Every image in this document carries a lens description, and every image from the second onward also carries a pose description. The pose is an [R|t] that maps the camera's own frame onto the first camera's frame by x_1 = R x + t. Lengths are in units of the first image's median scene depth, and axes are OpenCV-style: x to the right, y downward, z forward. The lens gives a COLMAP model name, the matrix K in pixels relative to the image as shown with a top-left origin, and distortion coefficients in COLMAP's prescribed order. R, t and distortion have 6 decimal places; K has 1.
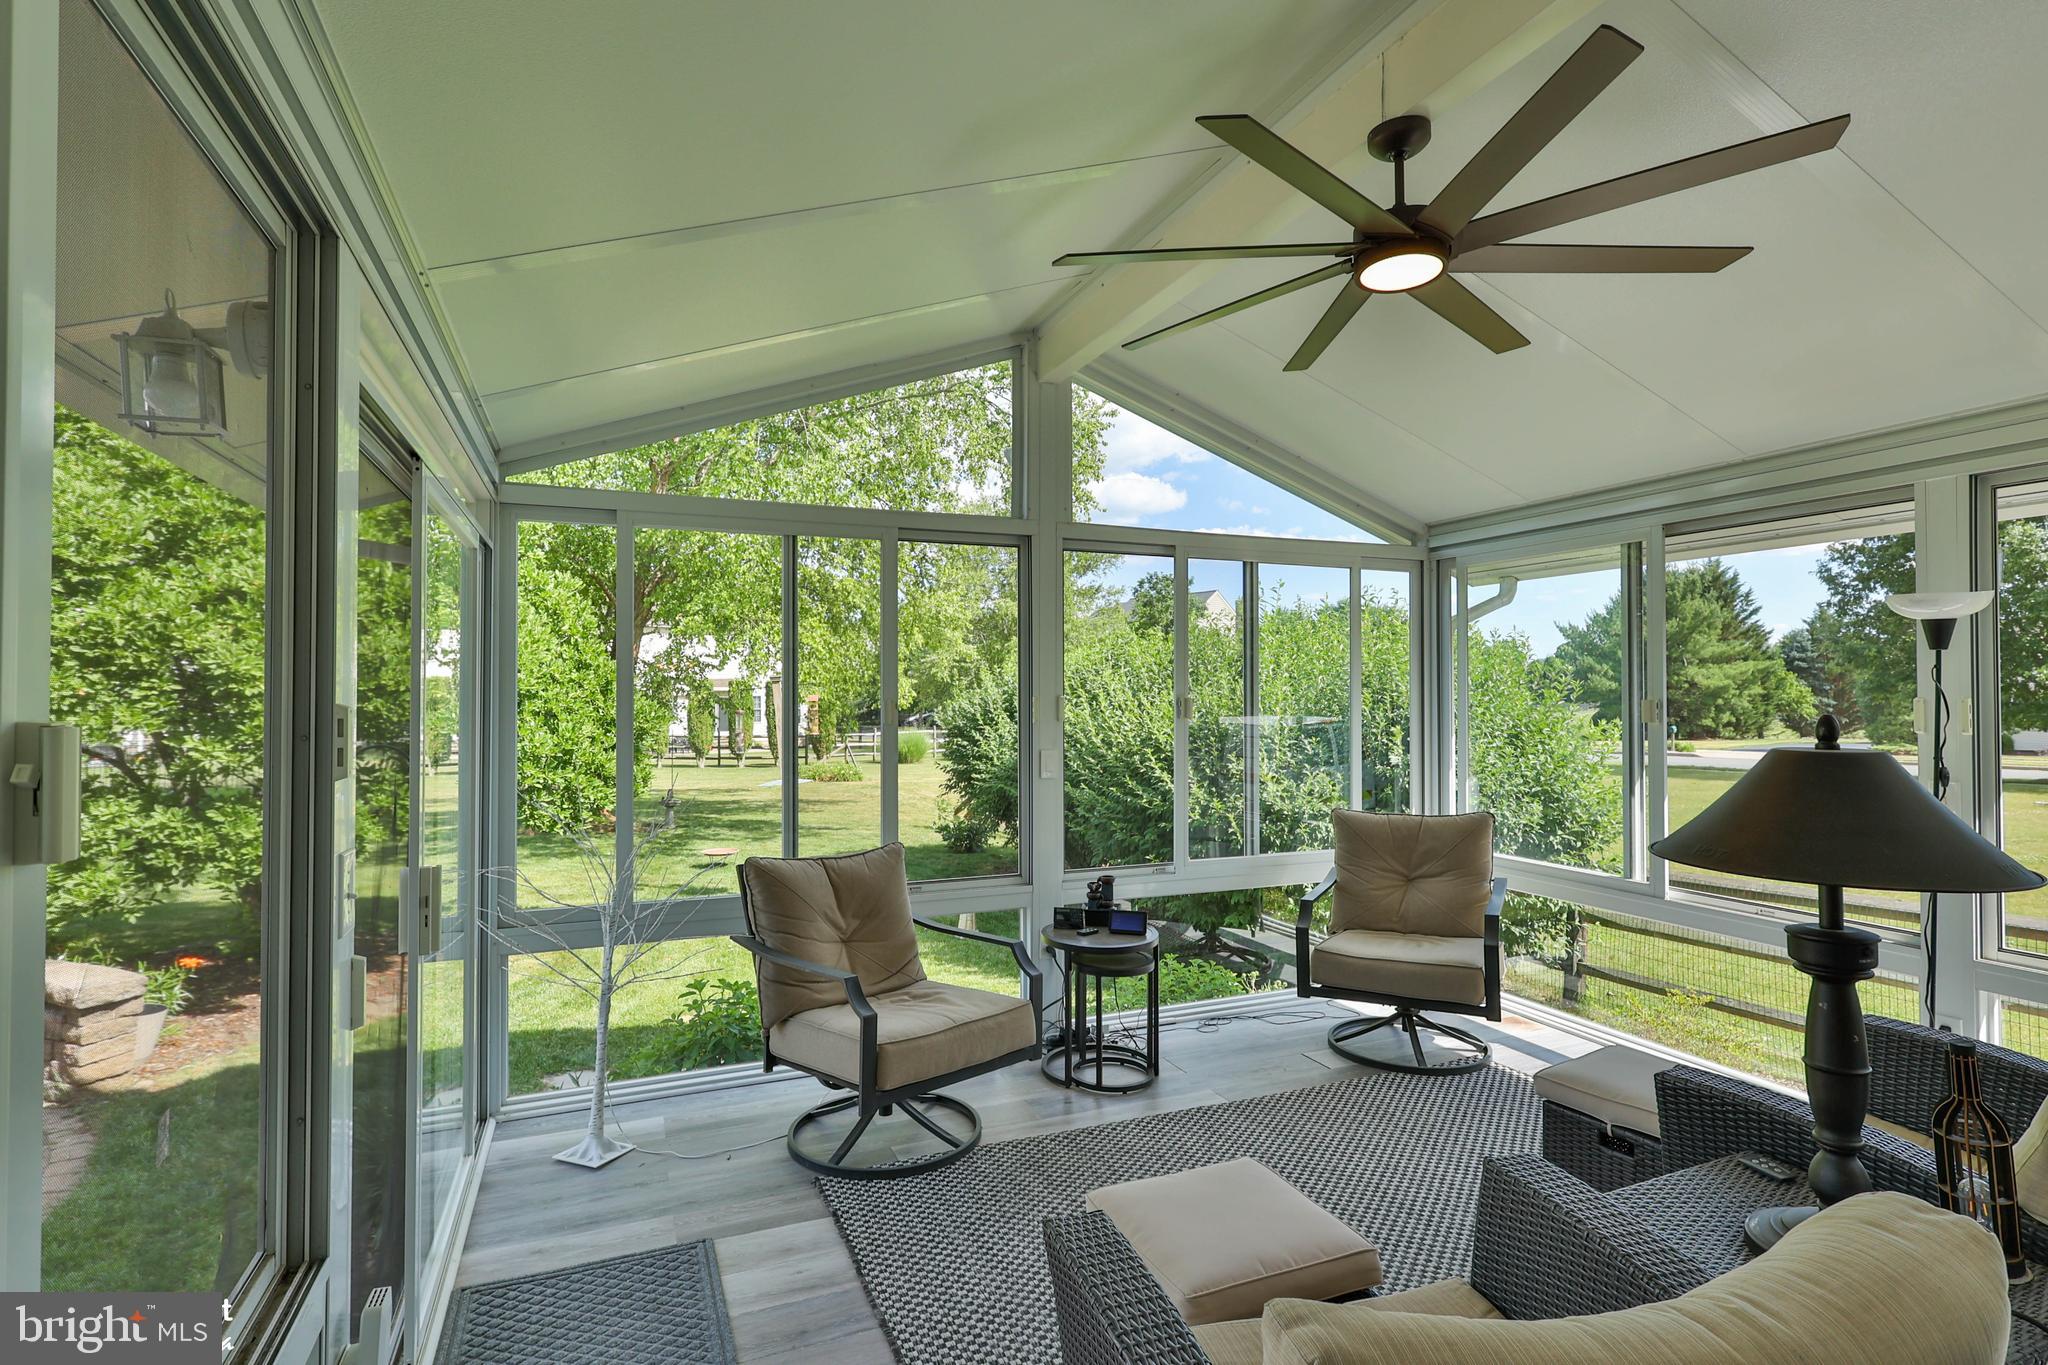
lens RADIAL K [[1021.2, 0, 1033.6], [0, 1021.2, 677.3], [0, 0, 1]] dist [-0.003251, 0.000827]
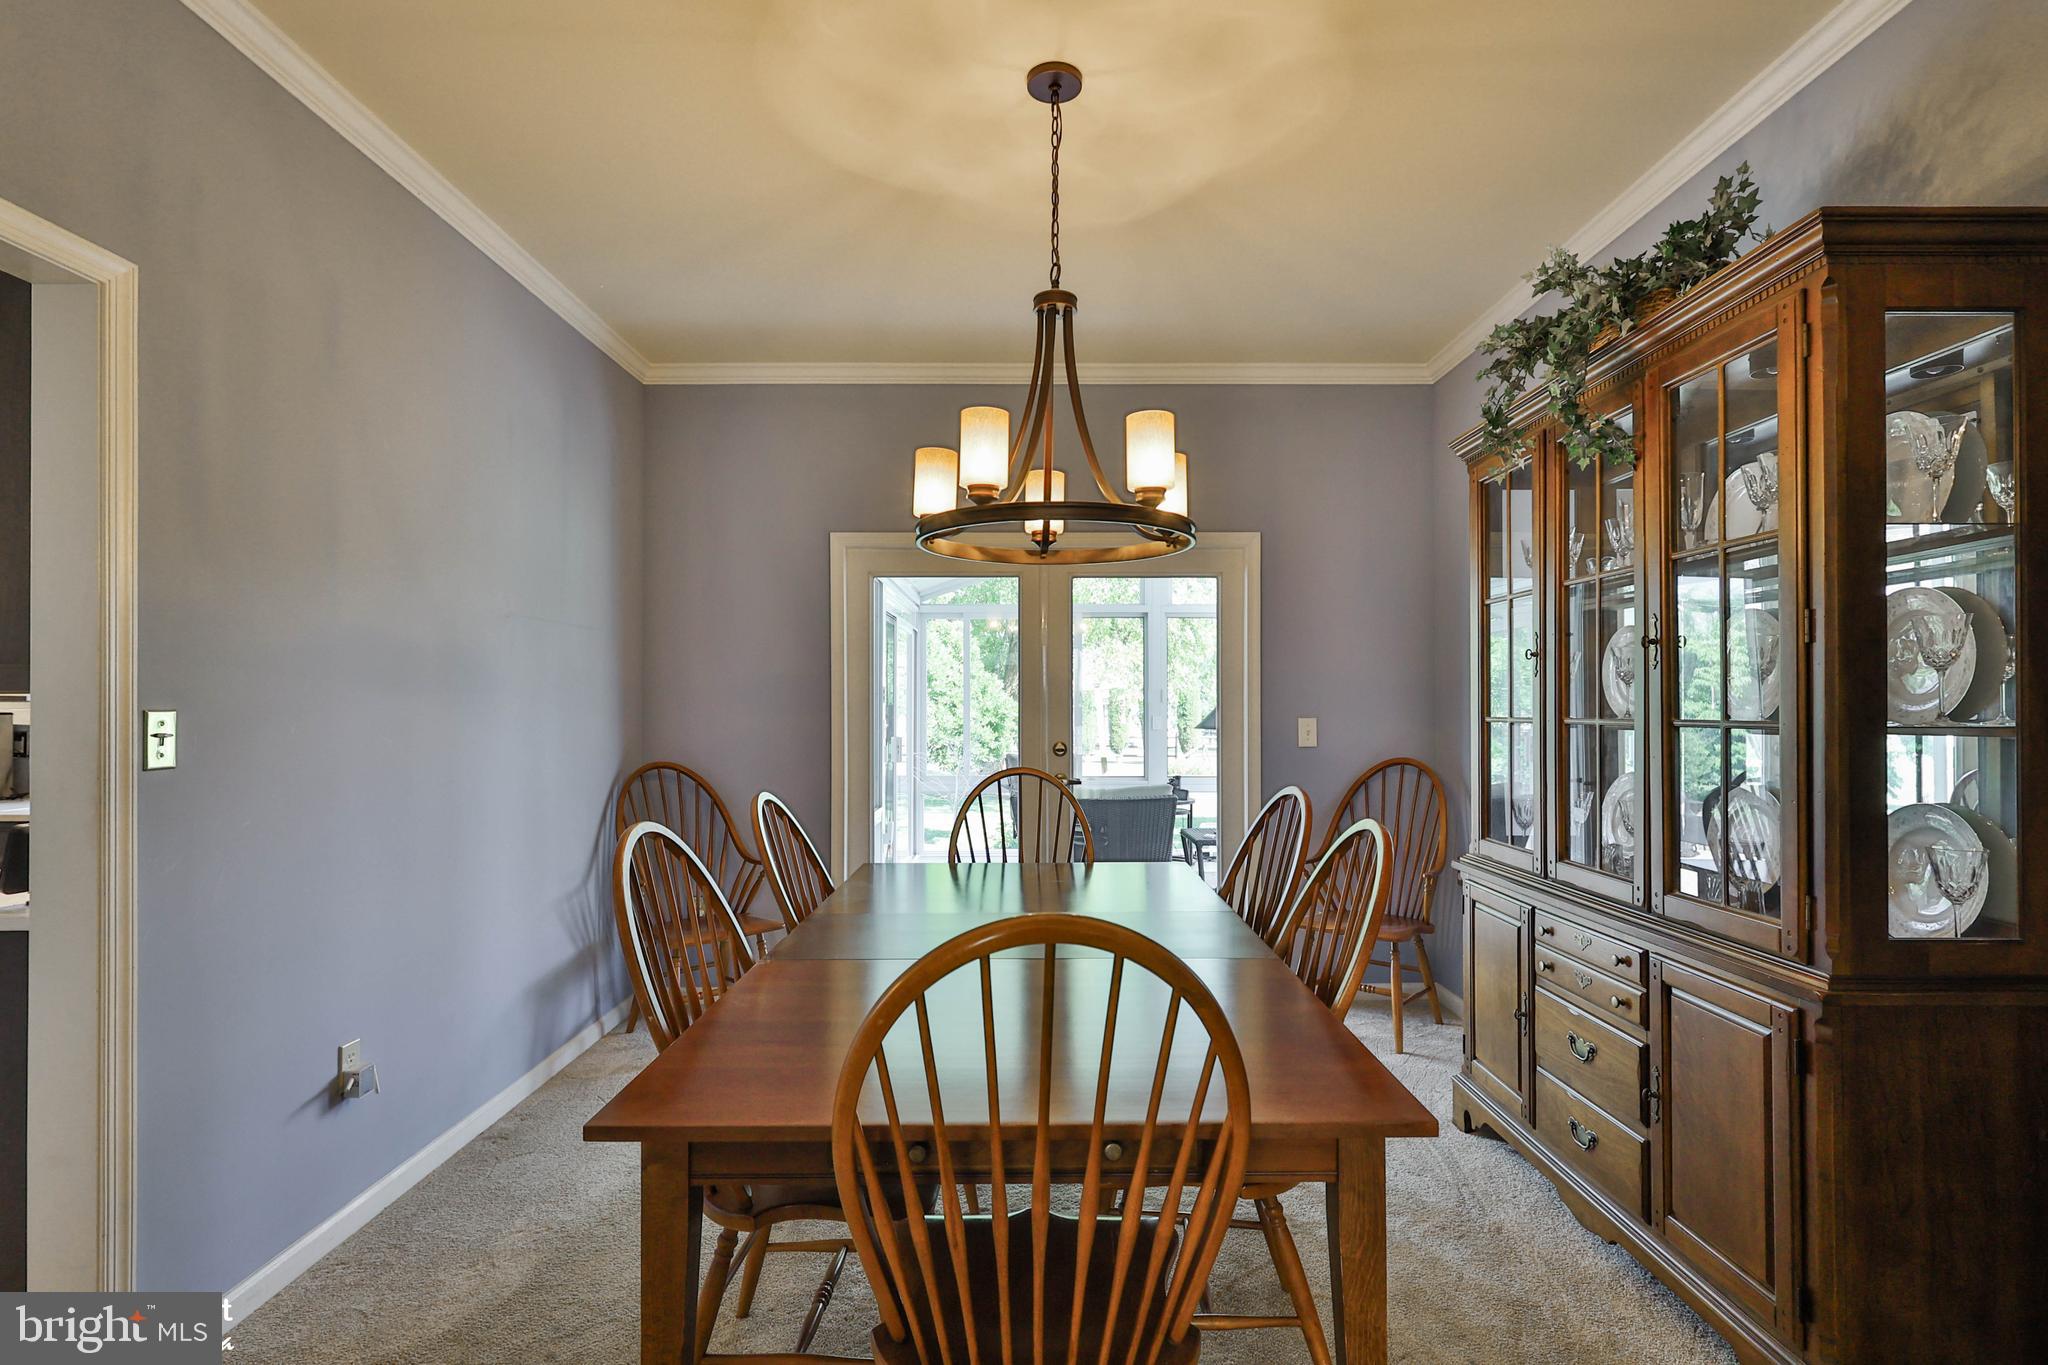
lens RADIAL K [[1028.9, 0, 1018.9], [0, 1028.9, 705.6], [0, 0, 1]] dist [-0.001324, -0.000240]
pose [[0.920330, 0.002373, -0.391136, 0.644256], [0.004723, 0.999841, 0.017180, 0.015113], [0.391115, -0.017659, 0.920173, -1.158761]]
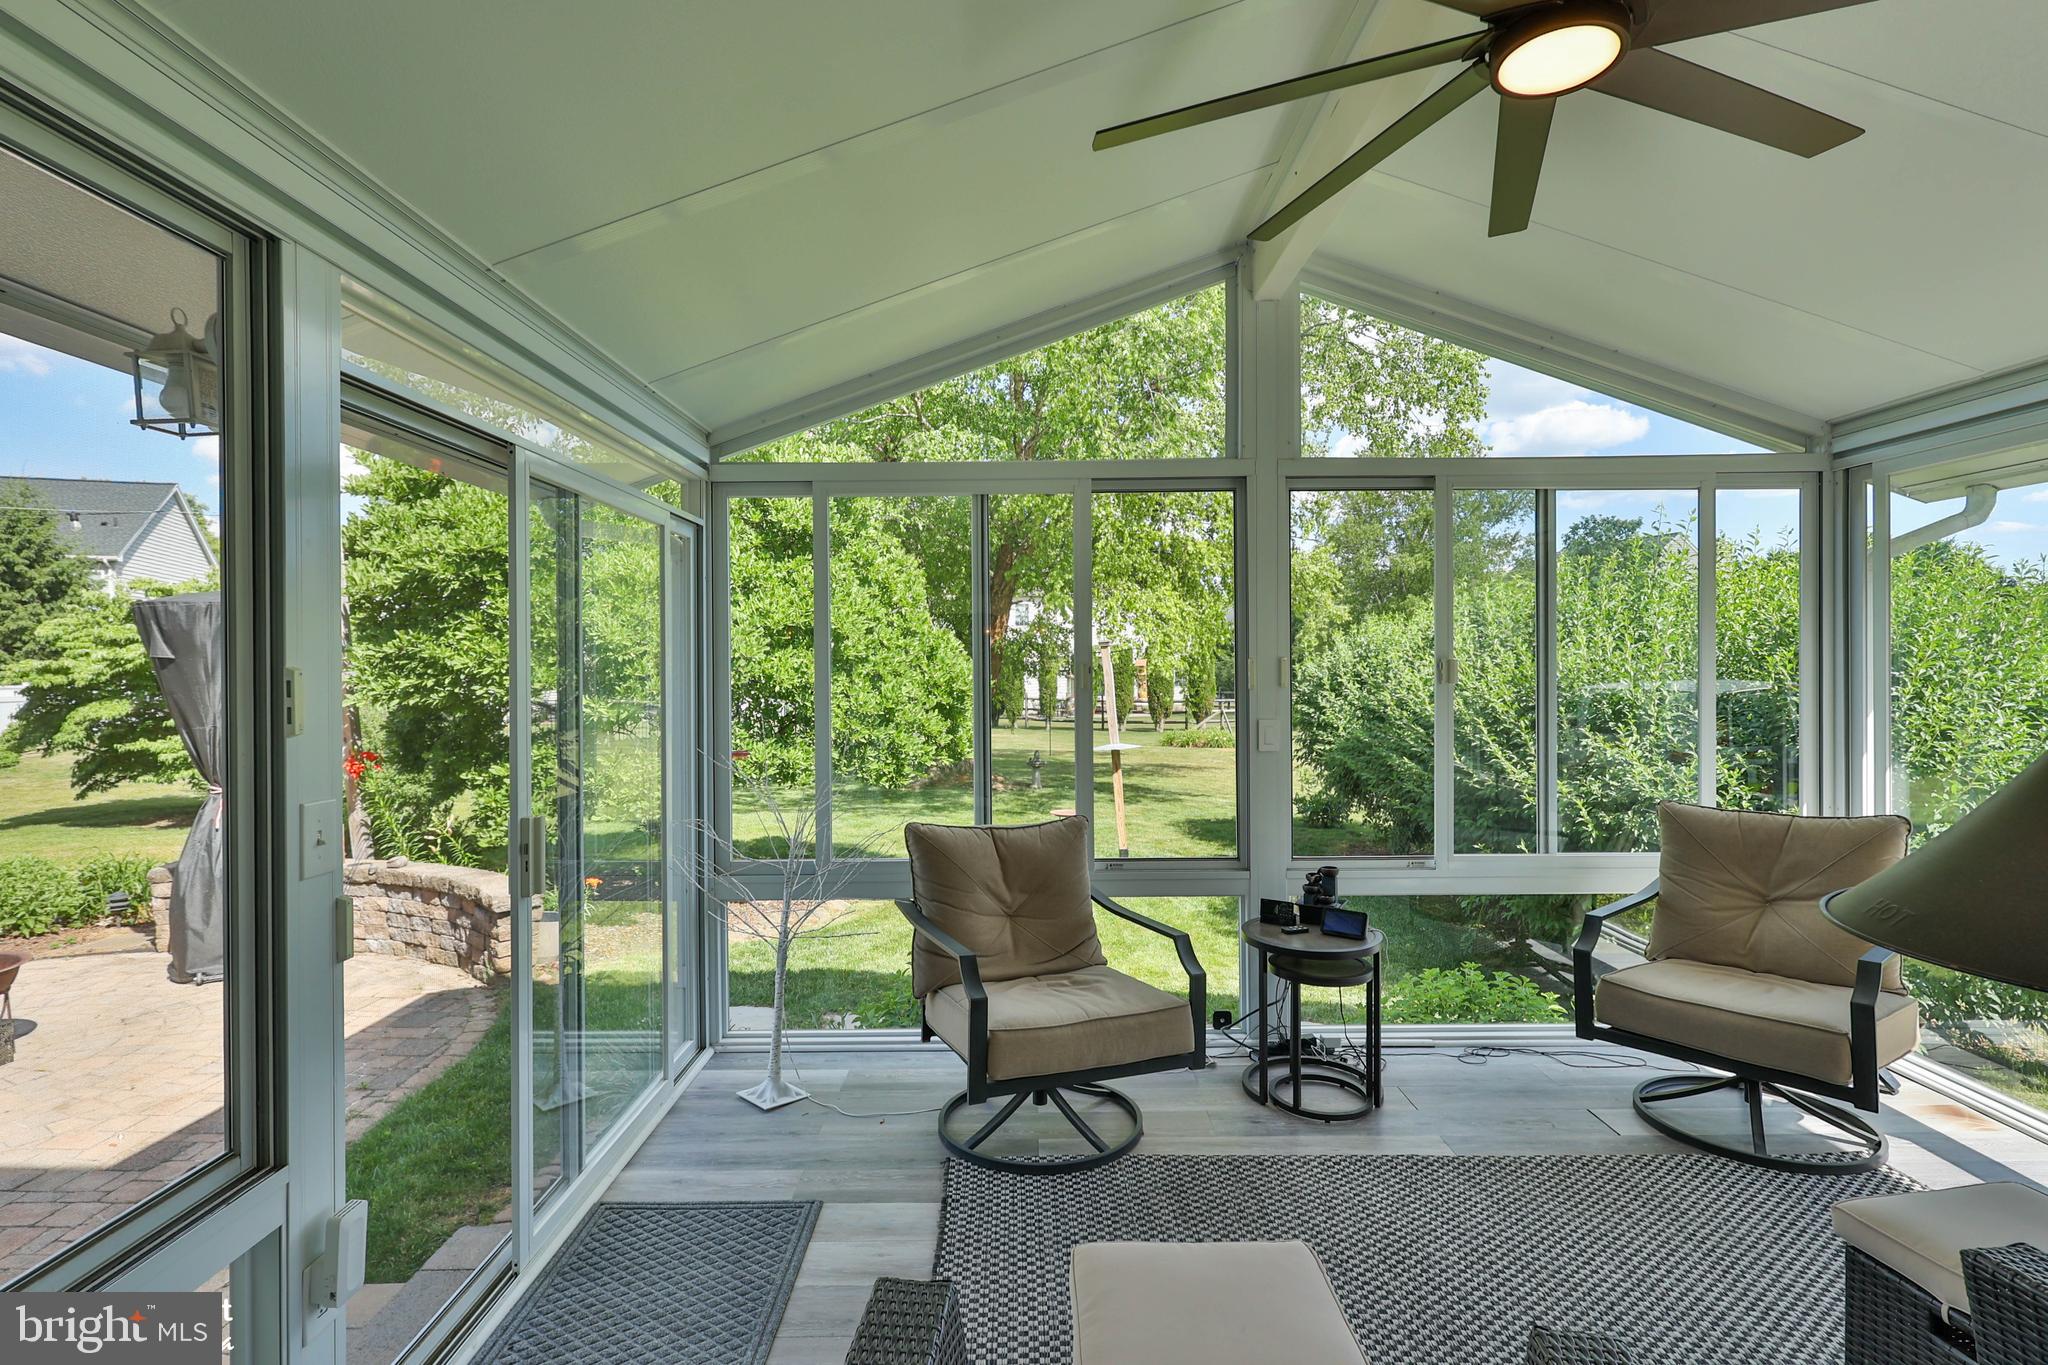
lens RADIAL K [[1029.4, 0, 1013.1], [0, 1029.4, 660.3], [0, 0, 1]] dist [-0.003564, 0.000911]
pose [[0.919662, -0.006159, -0.392664, 0.180133], [0.013072, 0.999803, 0.014934, 0.005151], [0.392494, -0.018867, 0.919561, 0.110157]]
